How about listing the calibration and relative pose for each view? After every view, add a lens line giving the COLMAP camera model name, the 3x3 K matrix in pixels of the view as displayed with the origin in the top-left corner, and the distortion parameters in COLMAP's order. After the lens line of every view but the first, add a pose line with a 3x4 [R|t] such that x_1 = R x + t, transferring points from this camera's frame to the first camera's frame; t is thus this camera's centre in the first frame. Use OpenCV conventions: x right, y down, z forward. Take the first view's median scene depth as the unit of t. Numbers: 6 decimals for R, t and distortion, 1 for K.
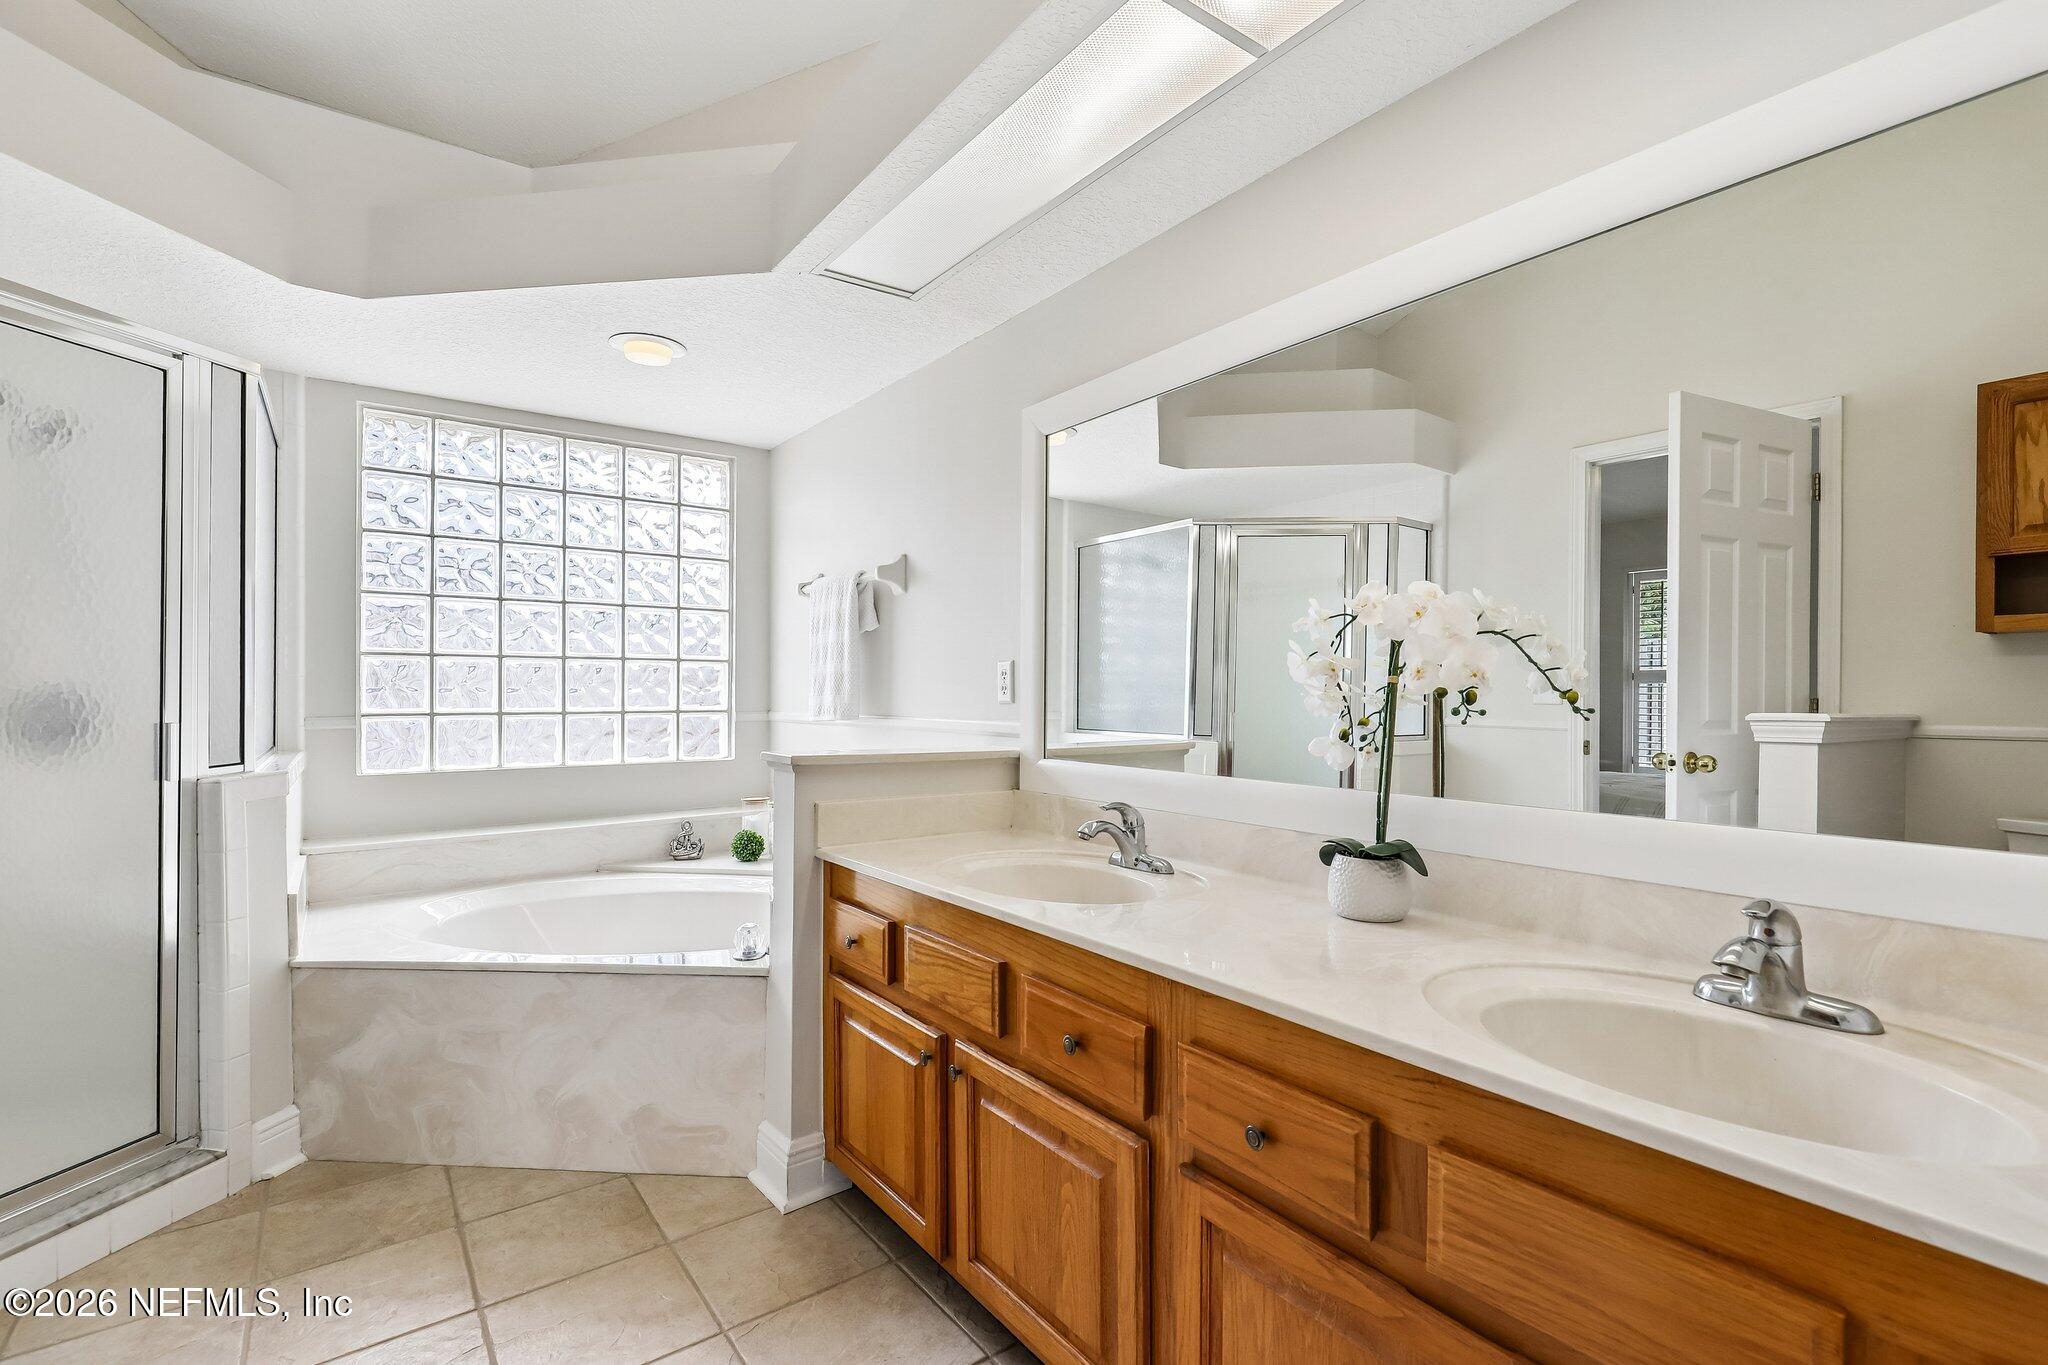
lens RADIAL K [[920.4, 0, 1036.3], [0, 920.4, 685.6], [0, 0, 1]] dist [-0.008081, 0.000305]
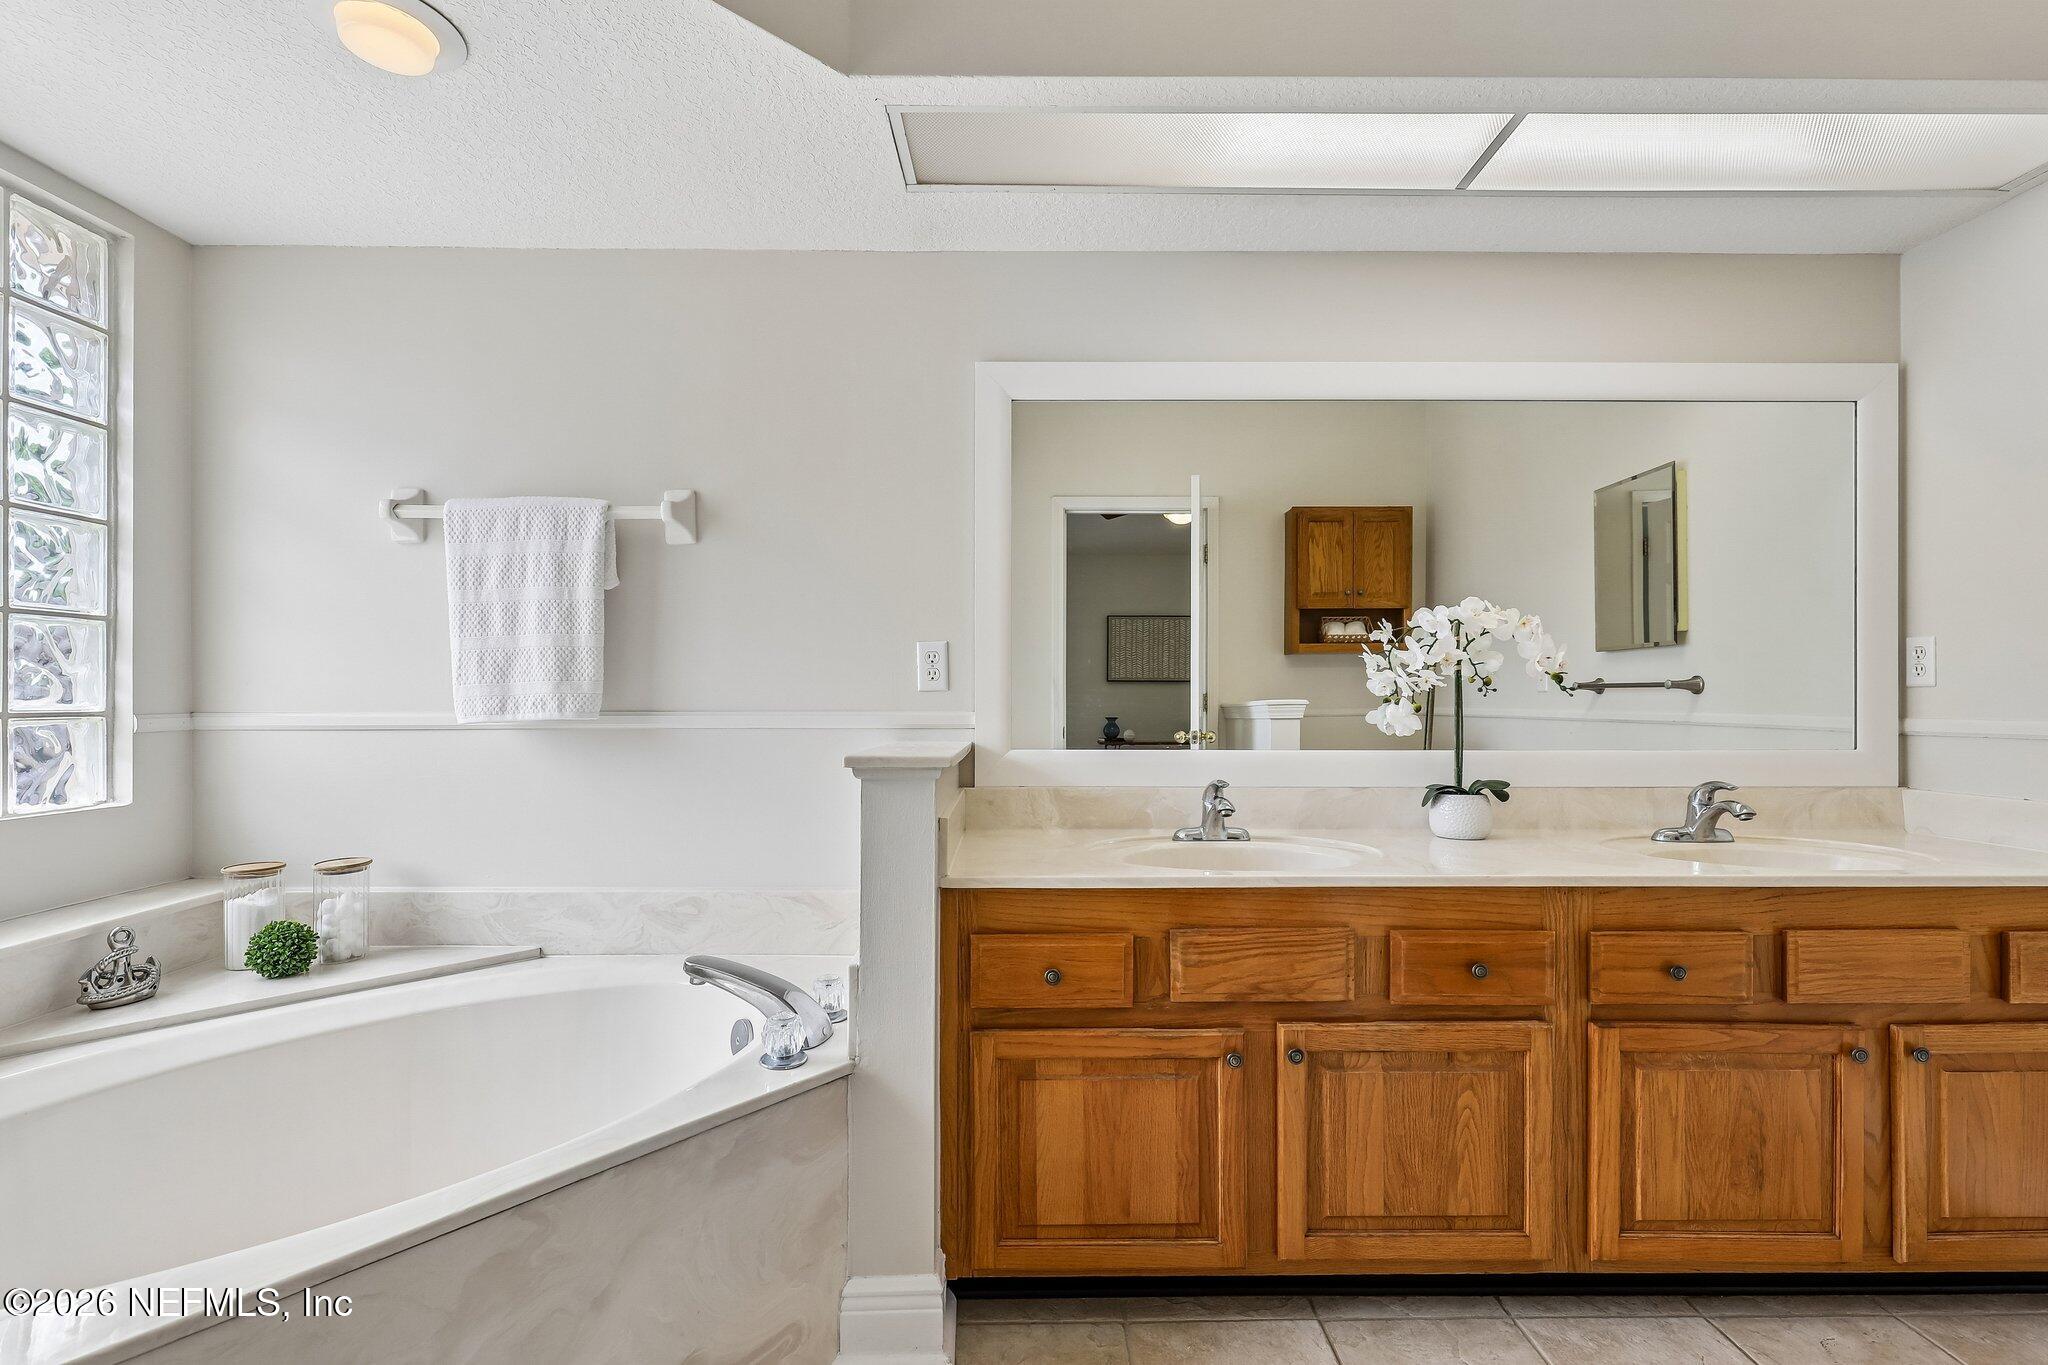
lens RADIAL K [[926.0, 0, 1031.4], [0, 926.0, 688.3], [0, 0, 1]] dist [-0.001574, -0.000686]
pose [[0.603928, 0.000325, 0.797039, -0.711527], [-0.003503, 0.999991, 0.002247, 0.016210], [-0.797031, -0.004149, 0.603924, 0.421131]]
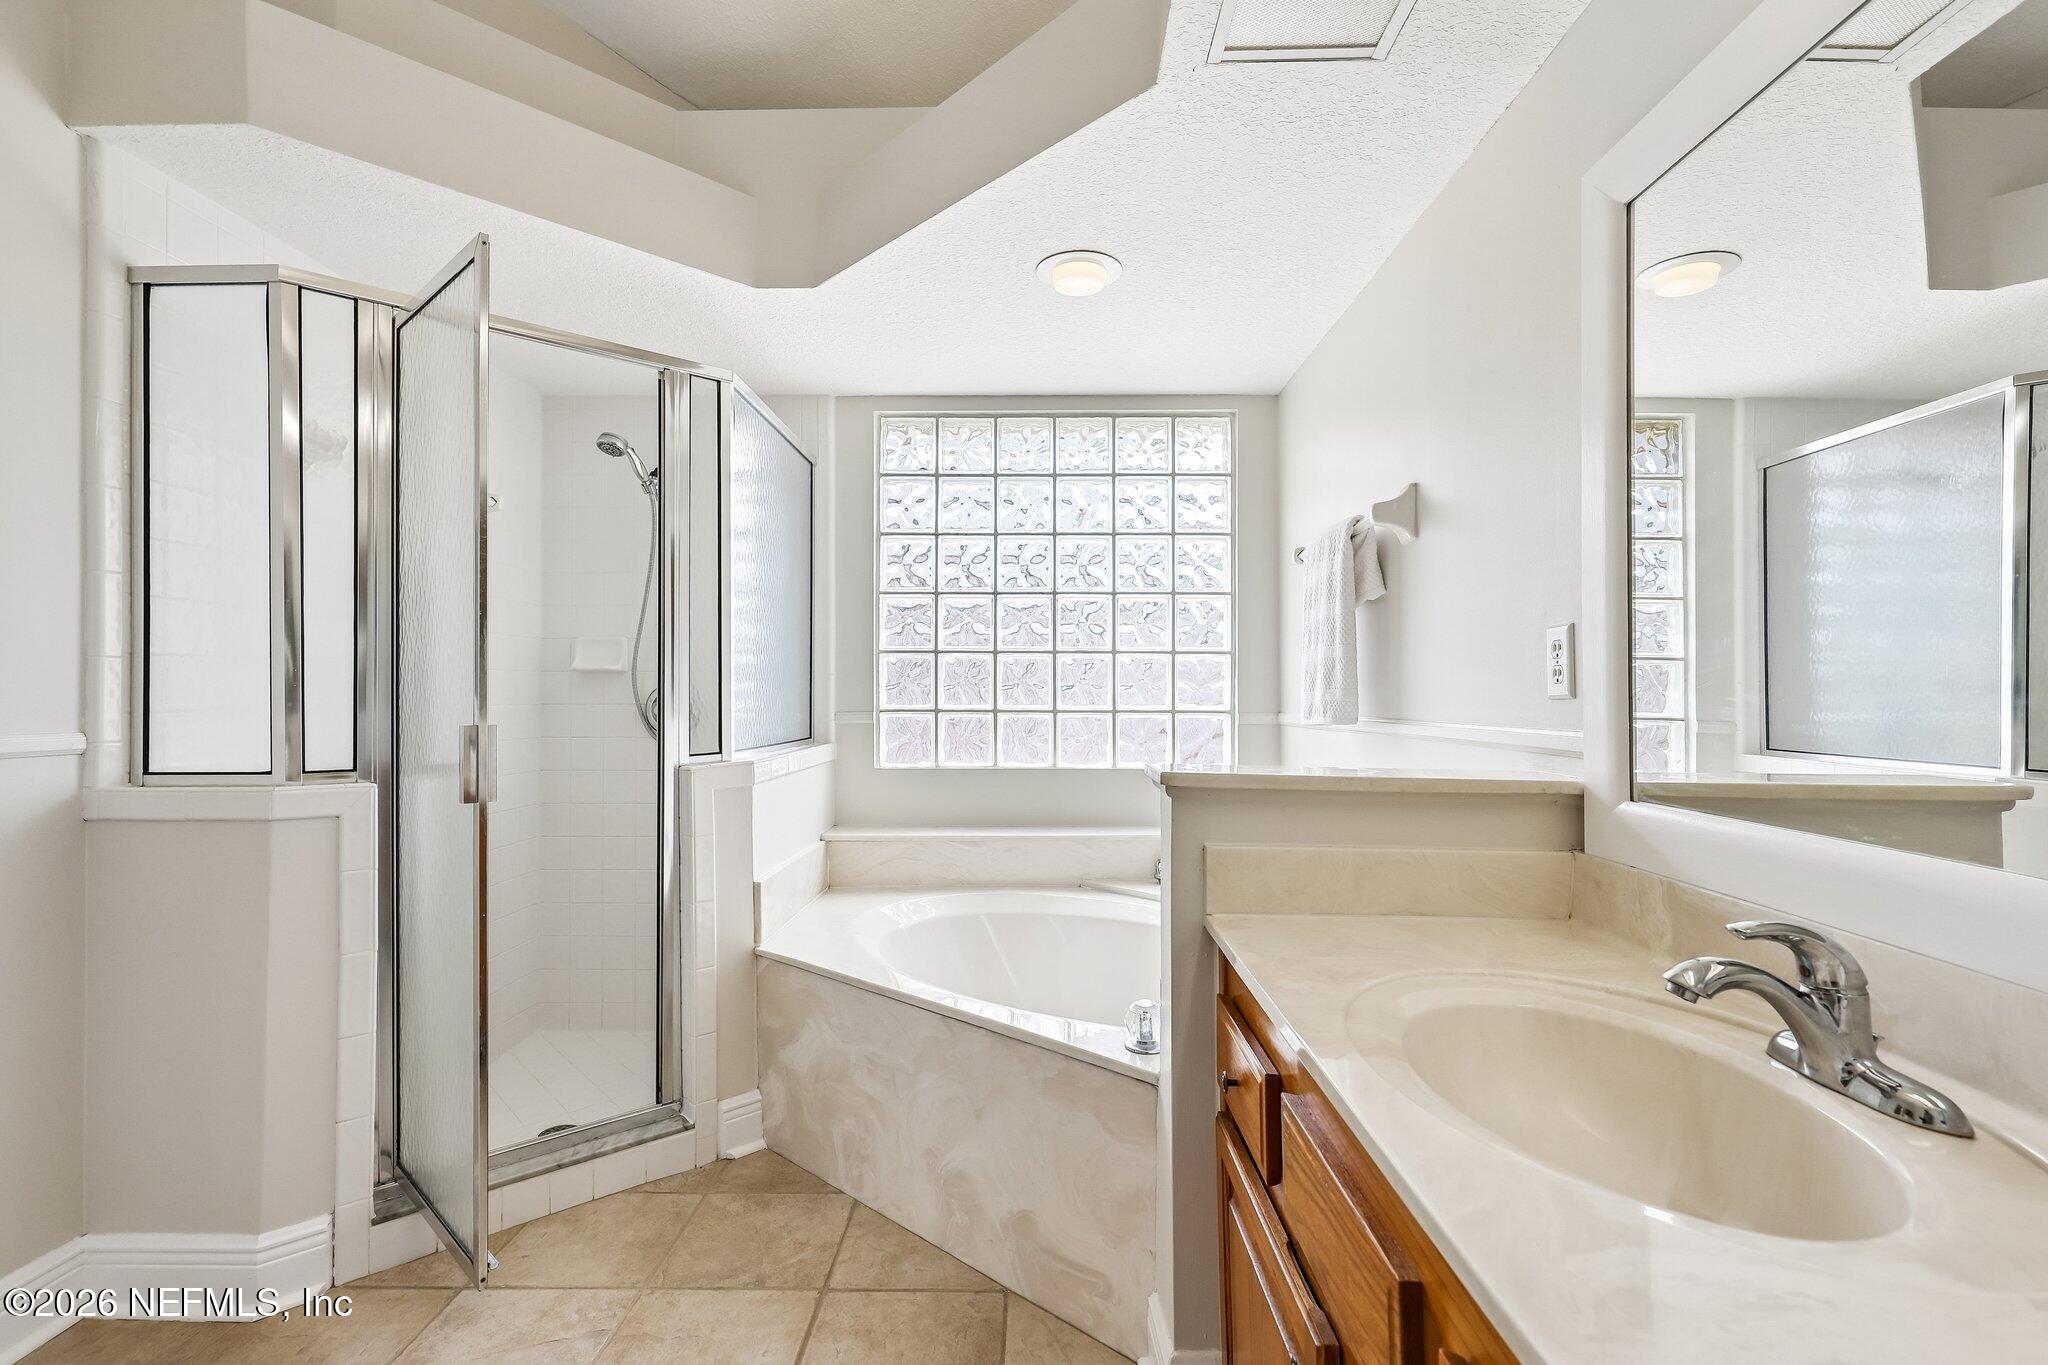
lens RADIAL K [[920.4, 0, 1036.3], [0, 920.4, 685.6], [0, 0, 1]] dist [-0.008081, 0.000305]
pose [[0.796370, -0.005300, -0.604787, 0.055013], [0.001120, 0.999973, -0.007288, 0.015344], [0.604809, 0.005127, 0.796354, 0.357956]]
